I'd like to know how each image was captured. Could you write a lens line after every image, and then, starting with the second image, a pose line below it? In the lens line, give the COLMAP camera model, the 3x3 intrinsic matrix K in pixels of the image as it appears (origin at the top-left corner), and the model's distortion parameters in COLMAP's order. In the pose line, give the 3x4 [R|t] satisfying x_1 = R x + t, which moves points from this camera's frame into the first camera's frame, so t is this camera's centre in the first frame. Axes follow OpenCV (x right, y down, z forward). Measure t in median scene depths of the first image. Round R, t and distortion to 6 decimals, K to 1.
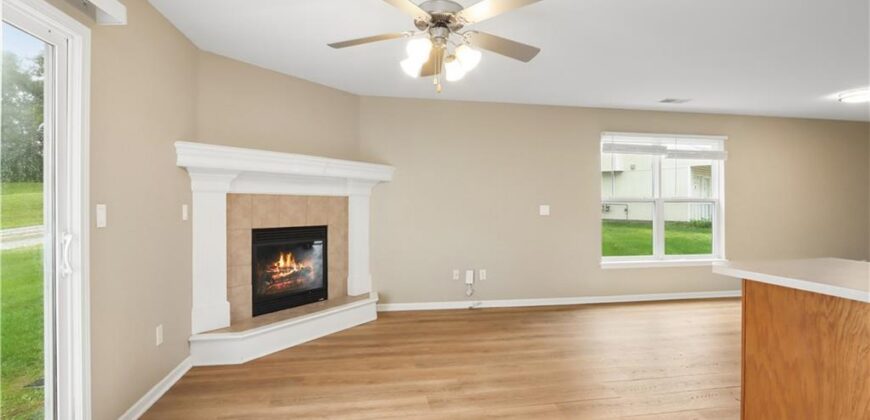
lens RADIAL K [[417.2, 0, 430.9], [0, 417.2, 207.0], [0, 0, 1]] dist [-0.018162, 0.000050]
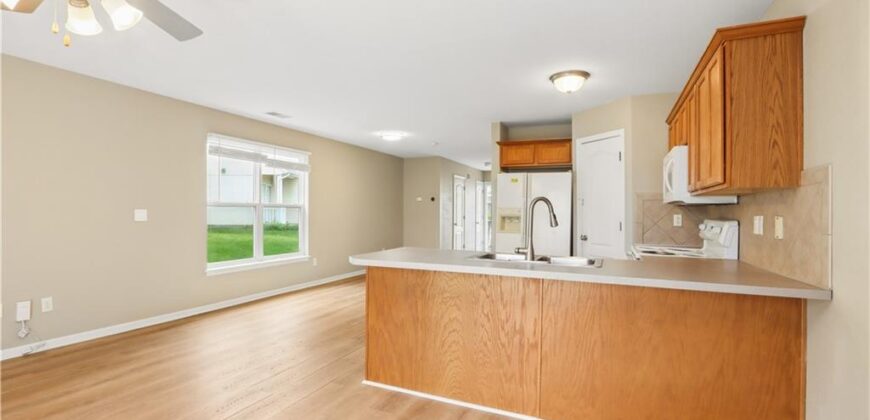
lens RADIAL K [[417.2, 0, 430.9], [0, 417.2, 207.0], [0, 0, 1]] dist [-0.018162, 0.000050]
pose [[0.551968, 0.010586, 0.833798, -0.116090], [-0.002509, 0.999936, -0.011034, -0.001063], [-0.833861, 0.003999, 0.551960, 0.053145]]
